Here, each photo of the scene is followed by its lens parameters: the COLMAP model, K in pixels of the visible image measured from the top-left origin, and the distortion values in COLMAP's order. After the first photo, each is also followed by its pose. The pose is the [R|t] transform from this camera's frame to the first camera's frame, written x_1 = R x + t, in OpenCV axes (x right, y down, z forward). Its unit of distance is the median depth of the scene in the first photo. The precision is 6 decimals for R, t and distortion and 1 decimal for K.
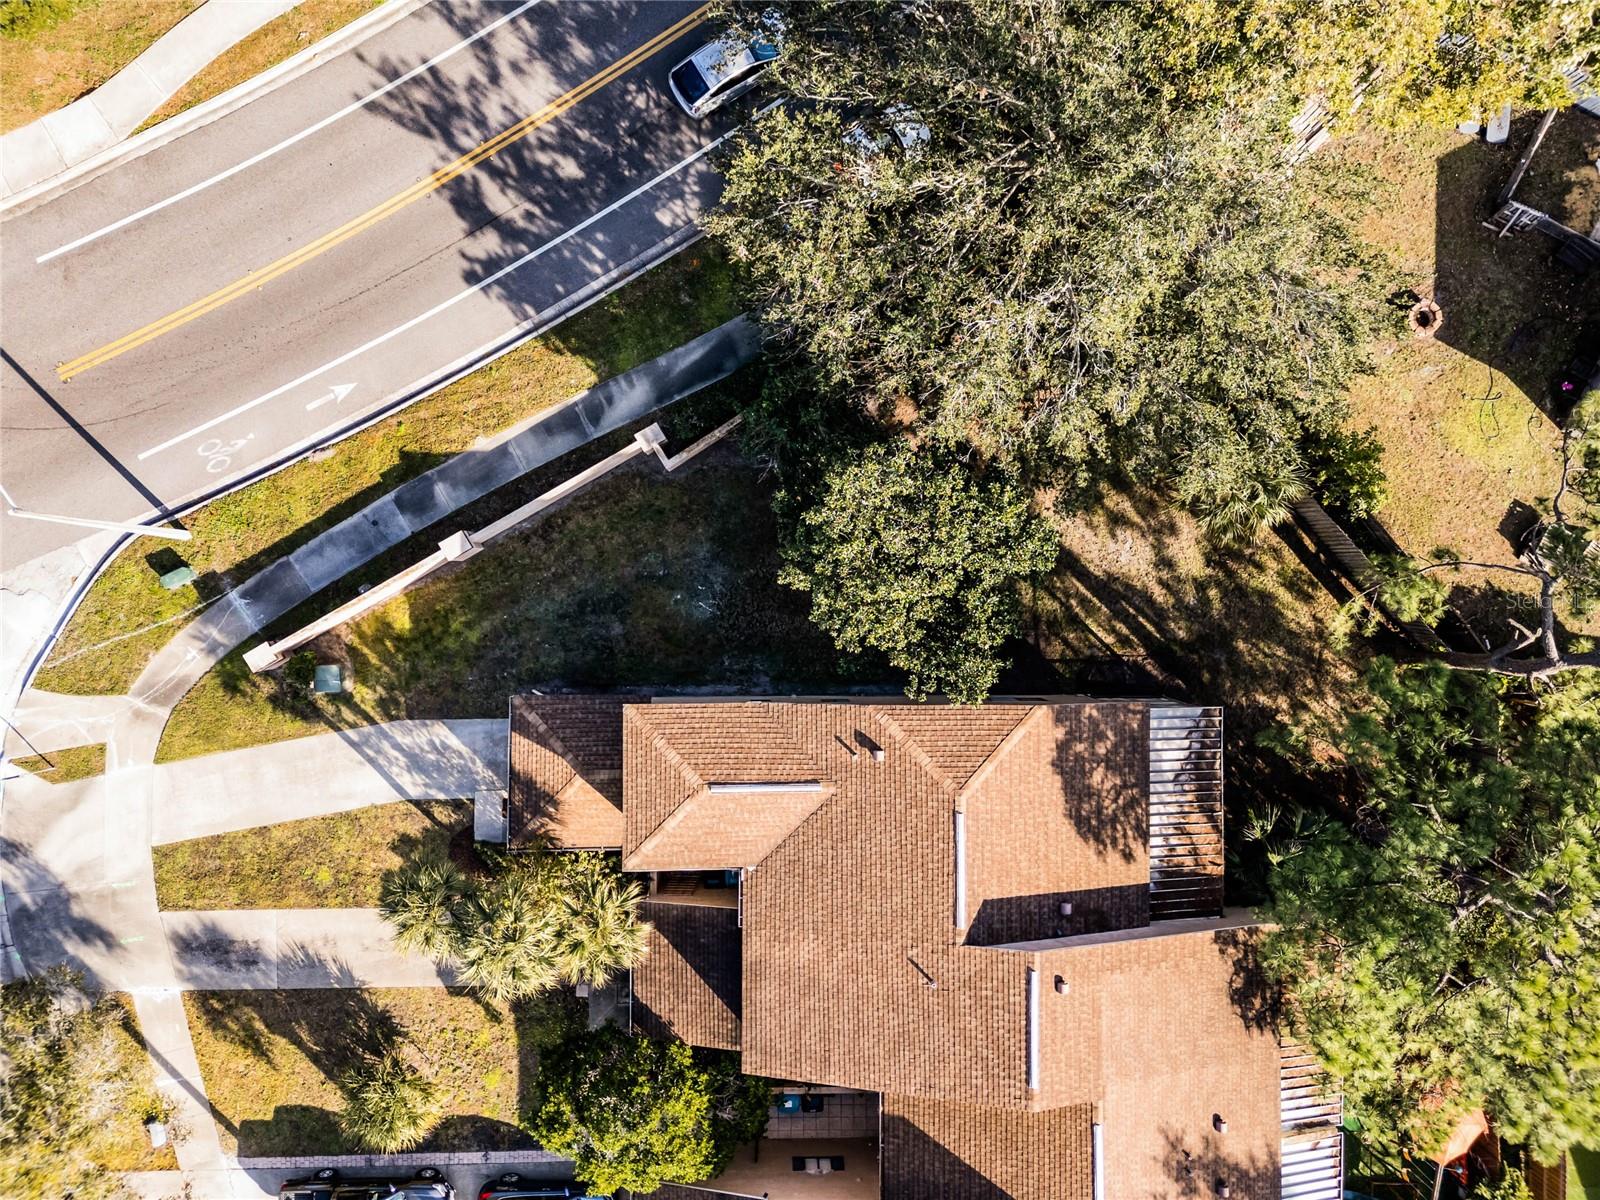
lens RADIAL K [[1123.4, 0, 800.0], [0, 1123.4, 600.0], [0, 0, 1]] dist [0.045447, -0.003480]
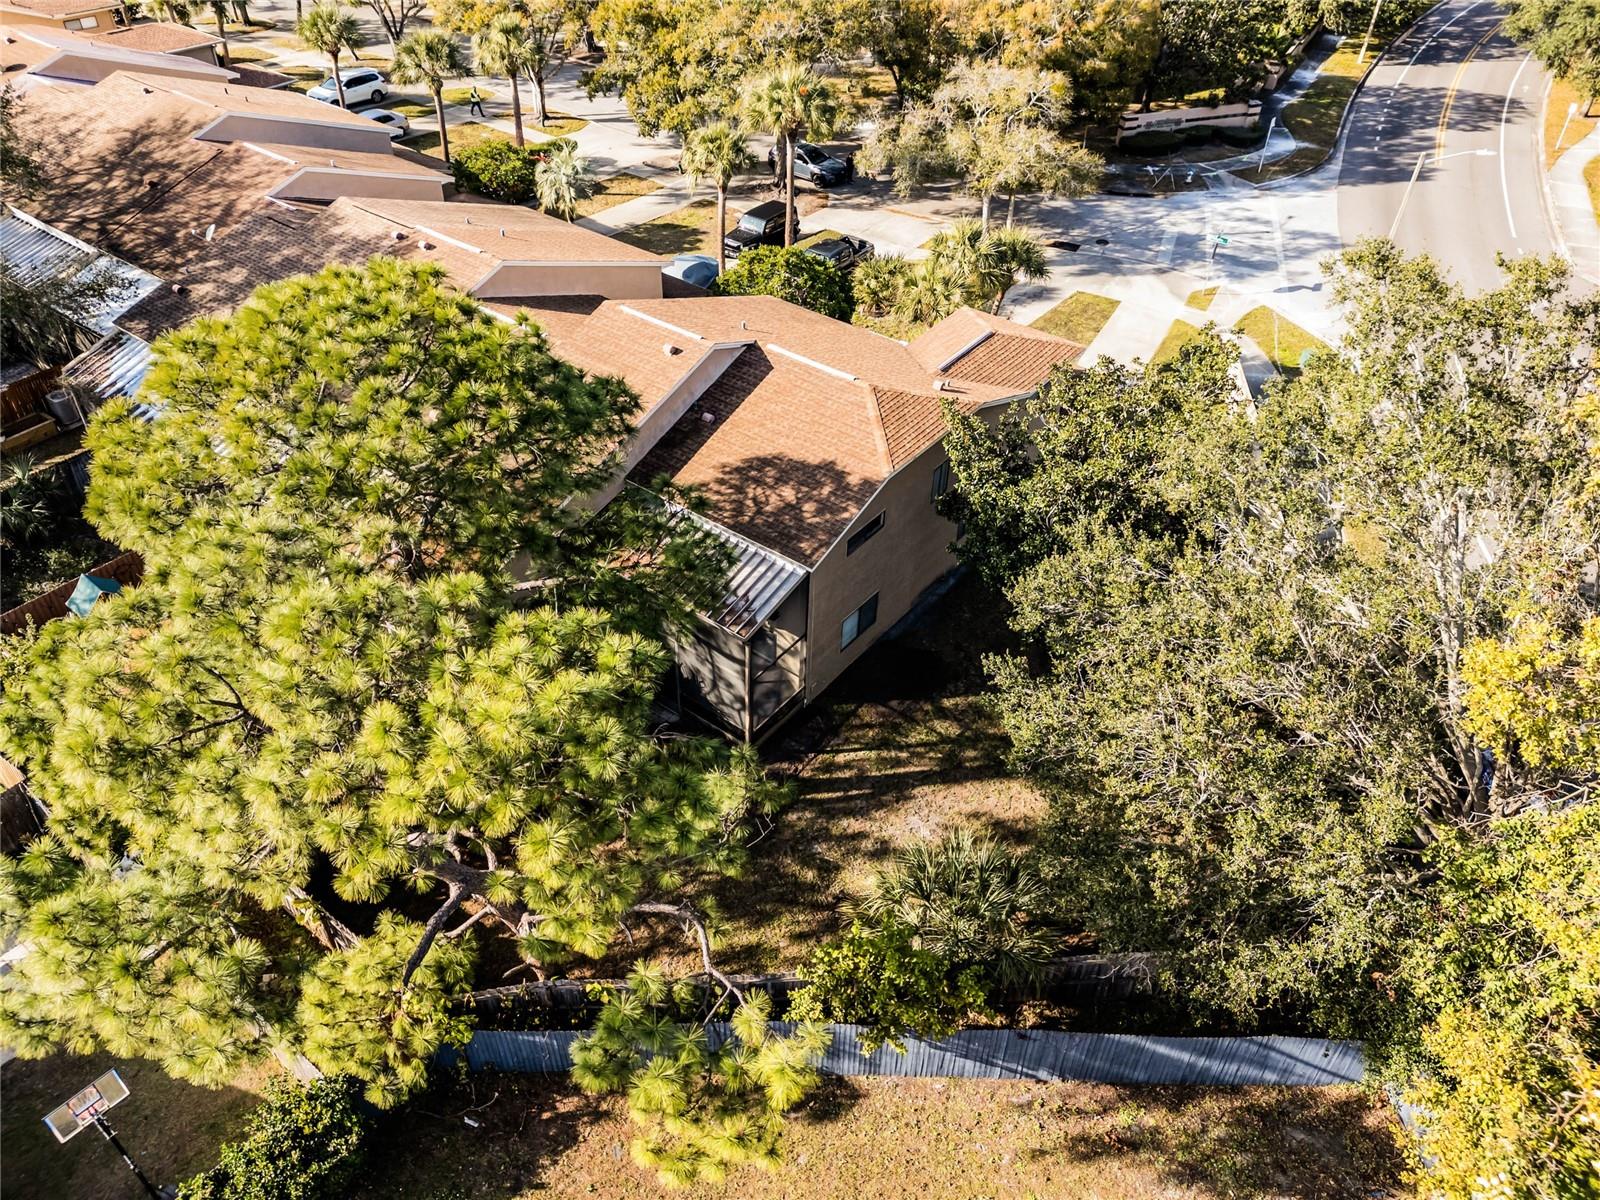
lens RADIAL K [[1123.4, 0, 800.0], [0, 1123.4, 600.0], [0, 0, 1]] dist [0.045447, -0.003480]
pose [[-0.613321, 0.509168, -0.603809, 0.723193], [-0.789119, -0.427536, 0.441027, -0.250026], [-0.033593, 0.746968, 0.664011, 0.376884]]
